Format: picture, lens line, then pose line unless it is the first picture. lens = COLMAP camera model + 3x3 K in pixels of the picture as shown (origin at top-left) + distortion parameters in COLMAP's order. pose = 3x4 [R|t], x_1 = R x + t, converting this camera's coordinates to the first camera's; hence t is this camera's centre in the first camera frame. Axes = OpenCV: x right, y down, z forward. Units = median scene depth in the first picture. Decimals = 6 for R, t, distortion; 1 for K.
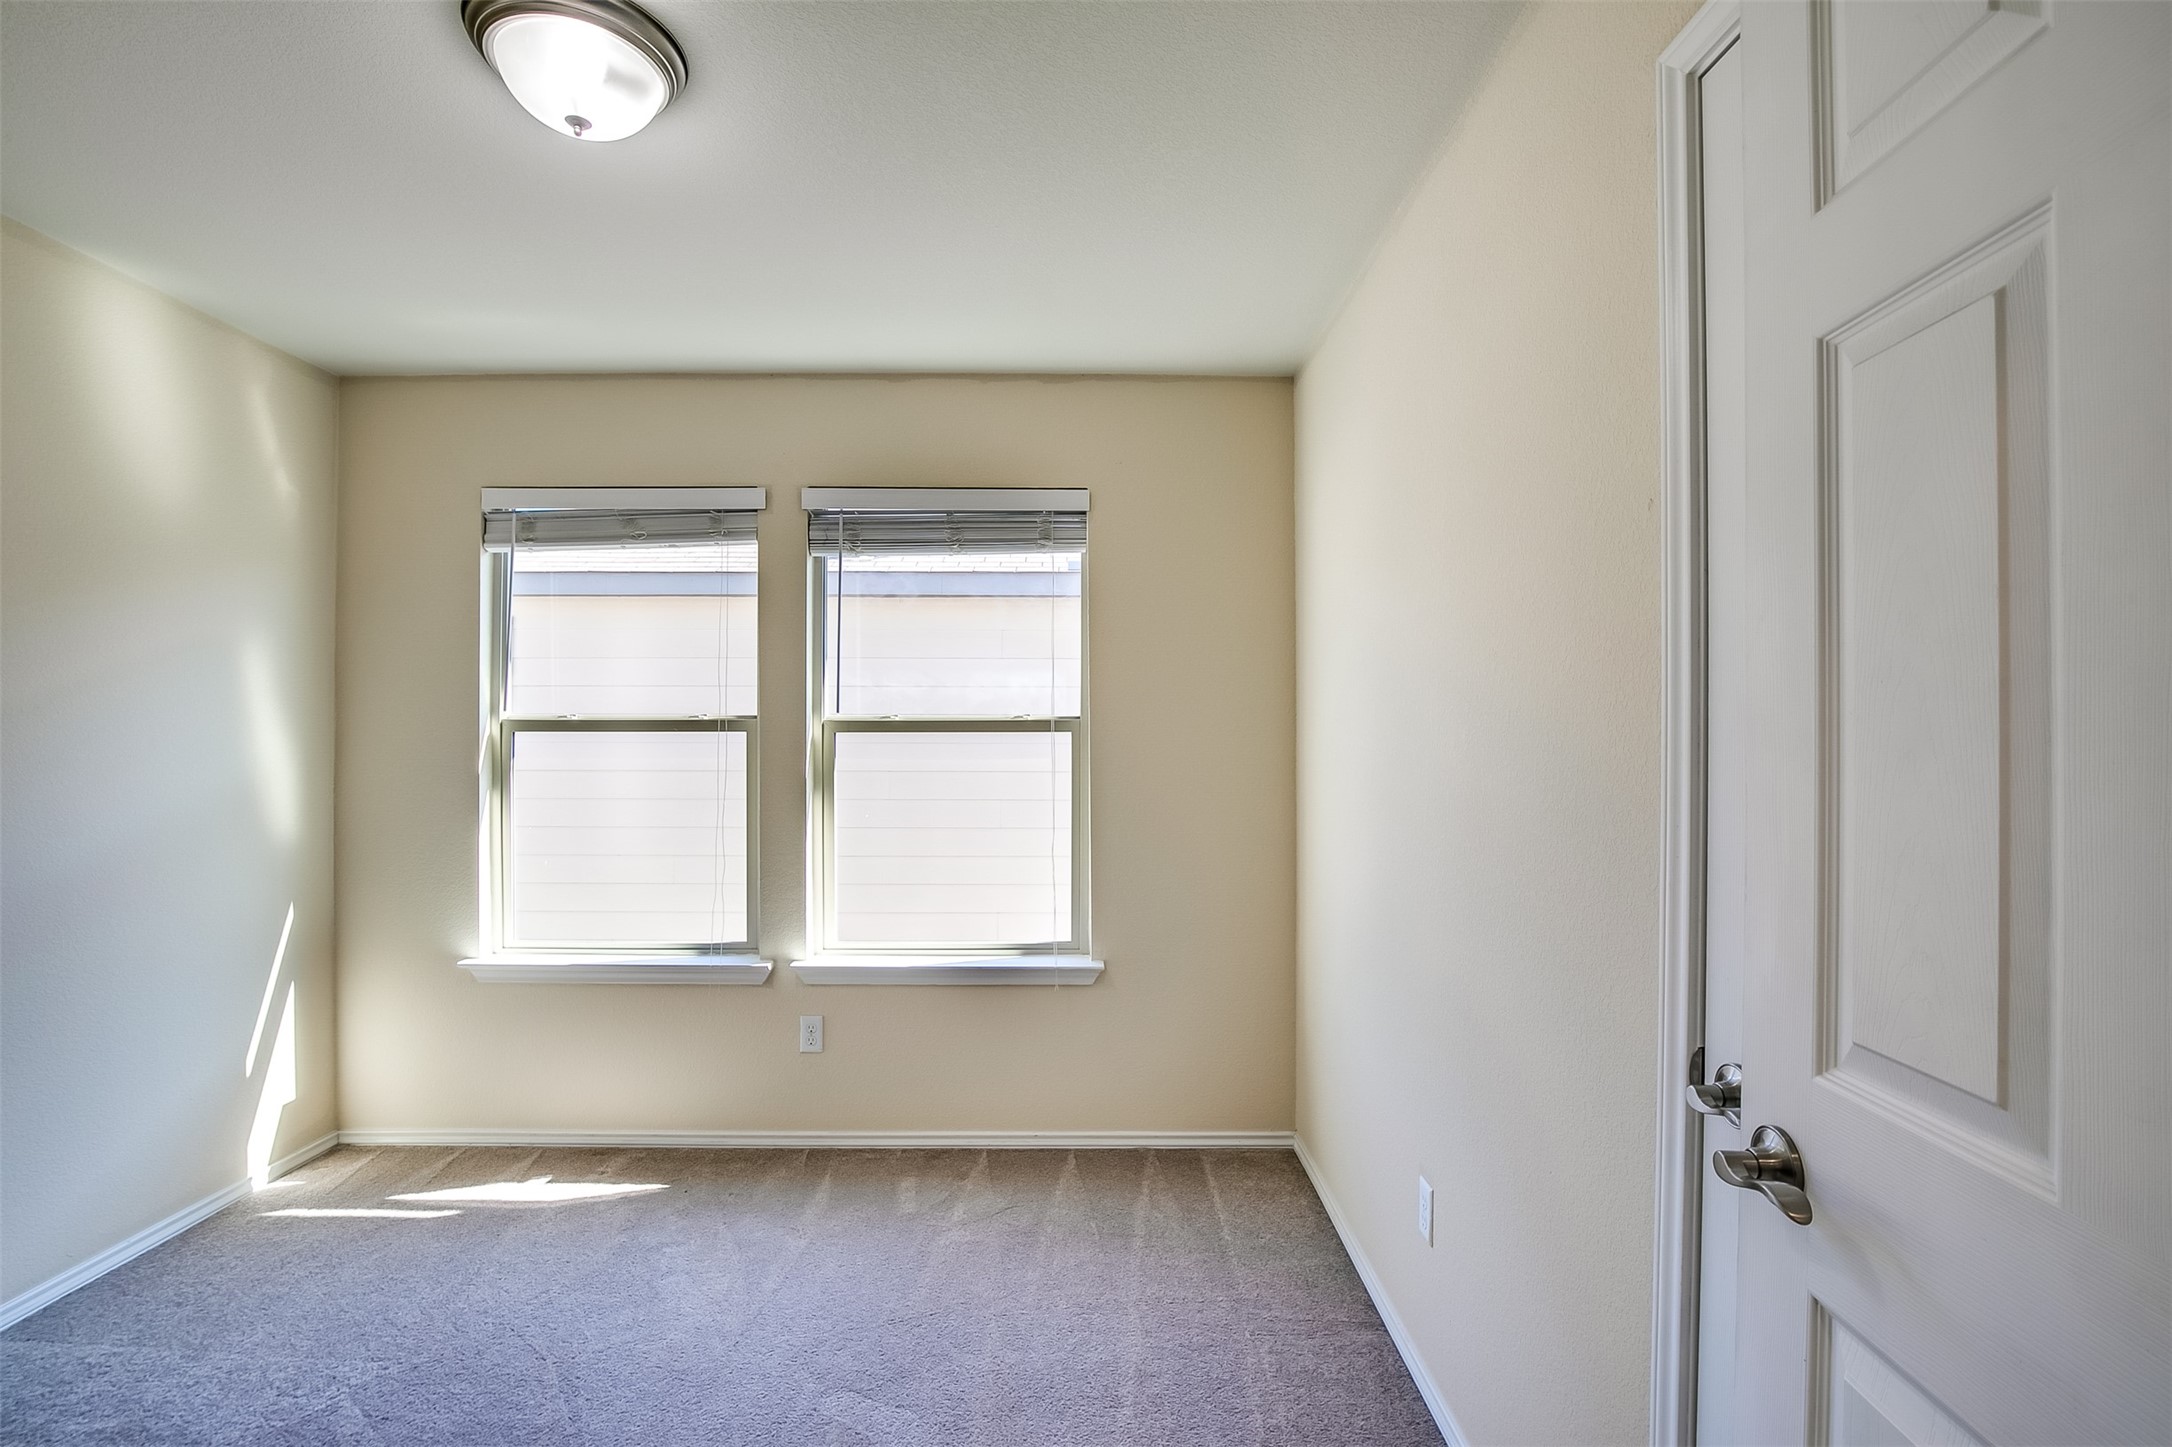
lens RADIAL K [[997.6, 0, 1086.0], [0, 997.6, 723.5], [0, 0, 1]] dist [-0.039660, 0.000676]
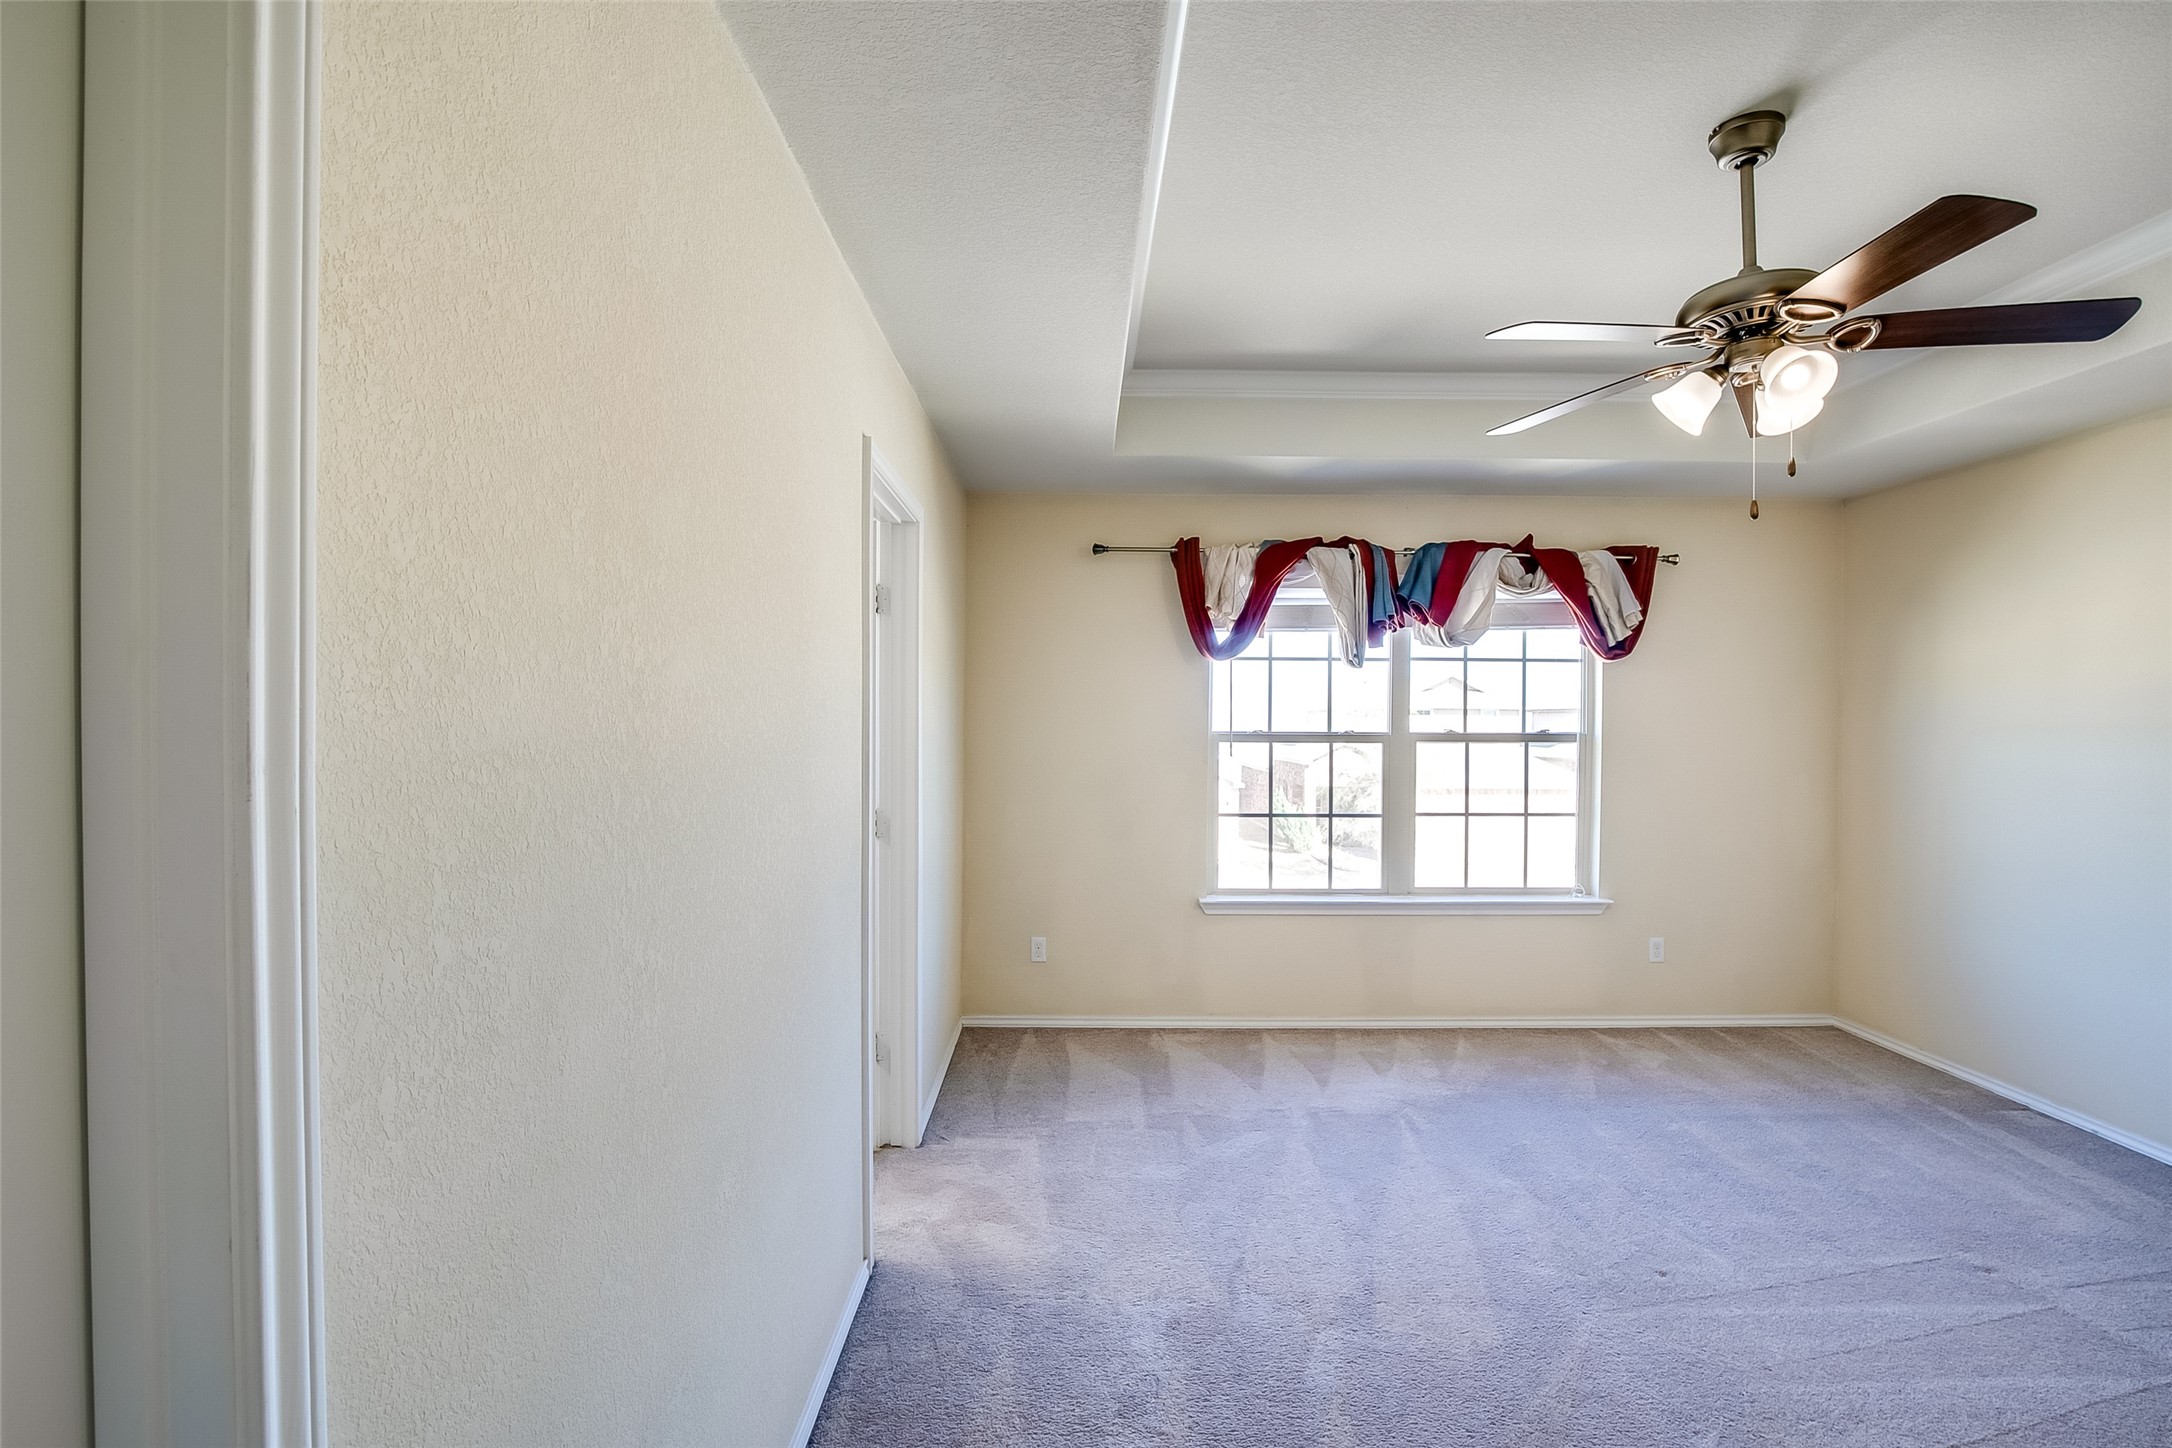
lens RADIAL K [[686.3, 0, 1087.8], [0, 686.3, 741.8], [0, 0, 1]] dist [-0.000419, 0.000021]
pose [[0.999776, -0.000429, 0.021153, -0.795281], [0.000224, 0.999953, 0.009697, -0.002056], [-0.021156, -0.009691, 0.999729, 0.007636]]
